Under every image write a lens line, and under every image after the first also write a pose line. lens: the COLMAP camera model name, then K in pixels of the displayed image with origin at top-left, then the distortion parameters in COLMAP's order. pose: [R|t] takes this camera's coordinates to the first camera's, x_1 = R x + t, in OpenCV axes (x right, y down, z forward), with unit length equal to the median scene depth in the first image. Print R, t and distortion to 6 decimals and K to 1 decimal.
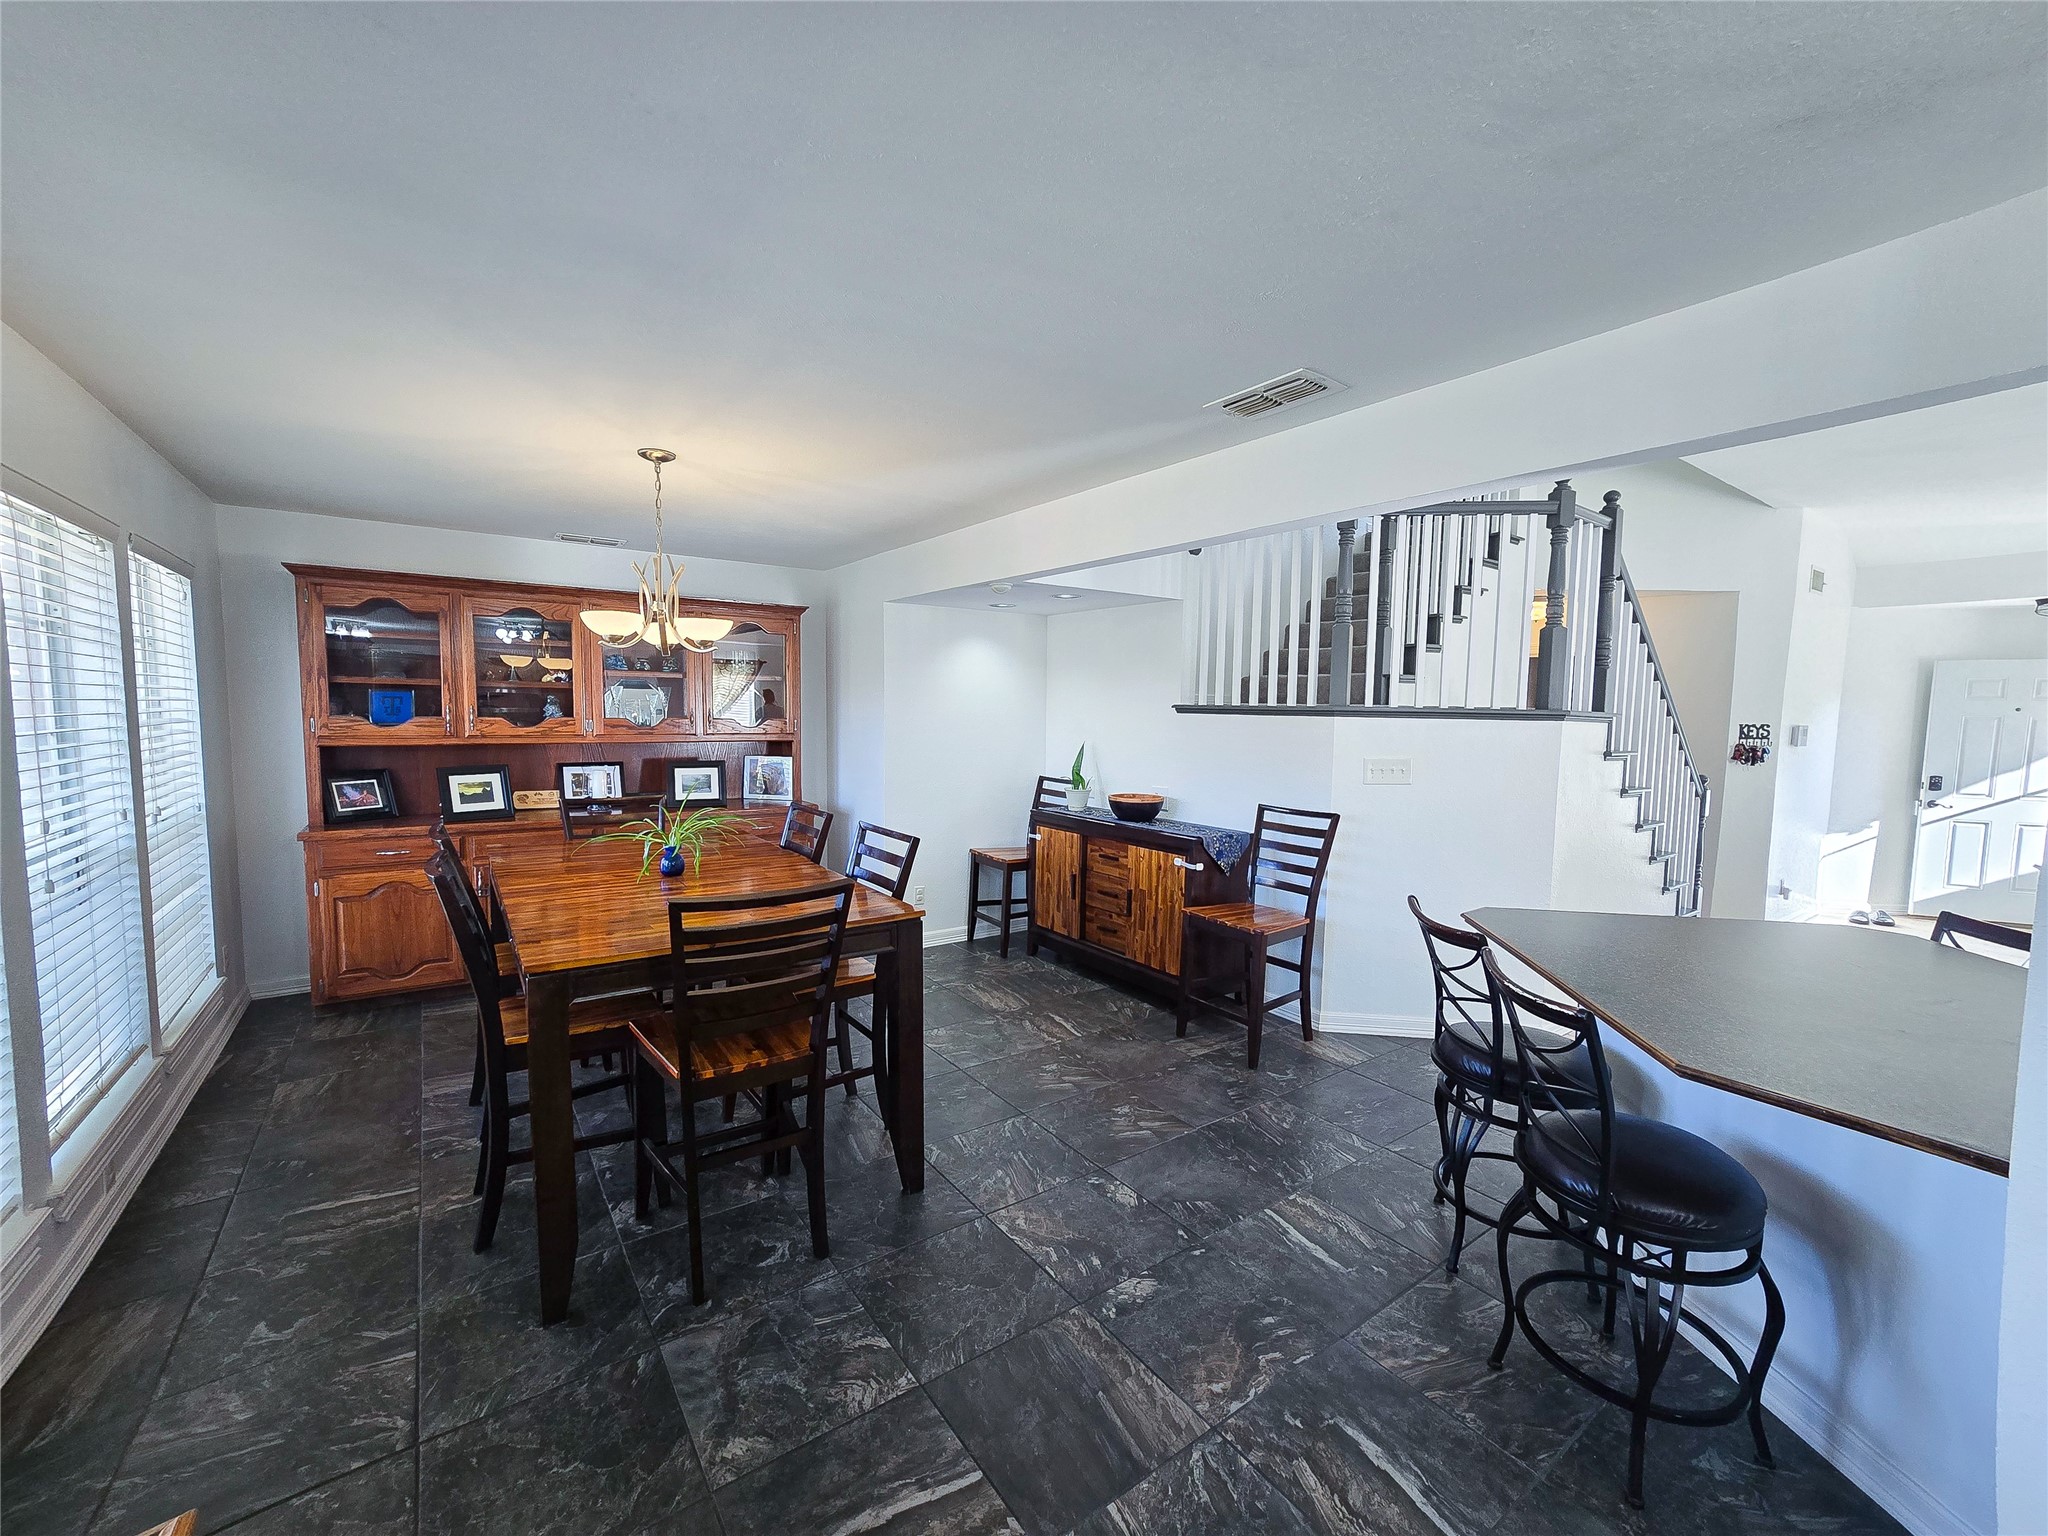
lens RADIAL K [[840.2, 0, 1031.9], [0, 840.2, 773.0], [0, 0, 1]] dist [-0.013590, 0.007071]
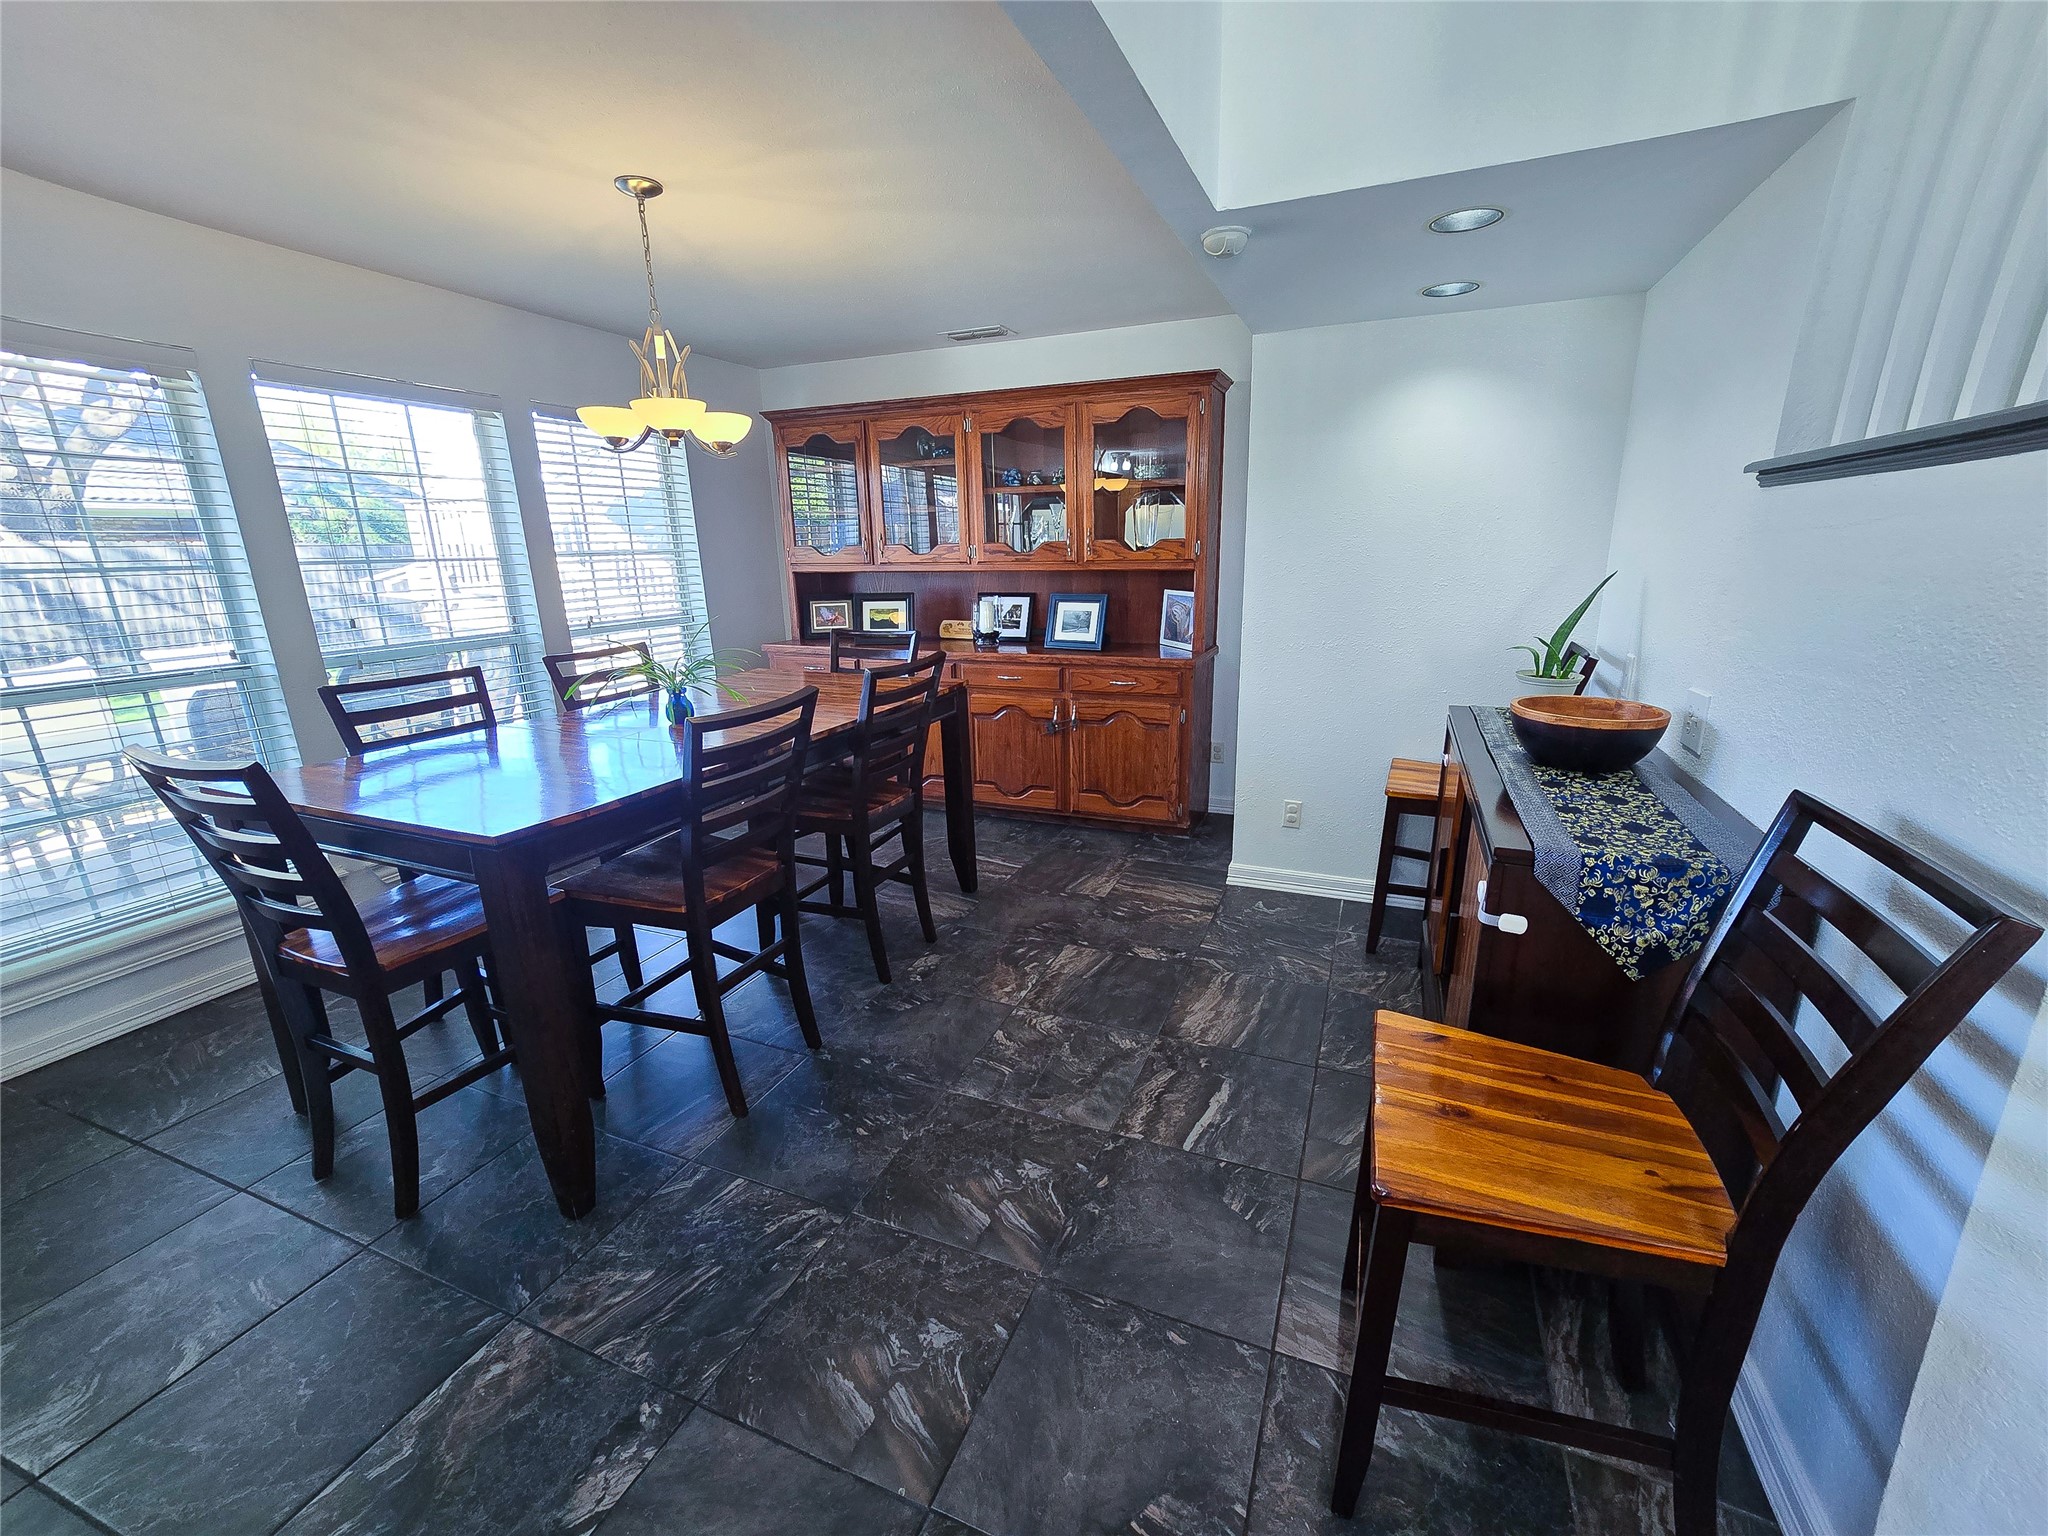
lens RADIAL K [[840.2, 0, 1024.2], [0, 840.2, 771.9], [0, 0, 1]] dist [-0.013590, 0.007071]
pose [[0.534639, 0.198987, -0.821319, 0.347663], [-0.040358, 0.976786, 0.210382, -0.018095], [0.844116, -0.079332, 0.530258, 0.597961]]
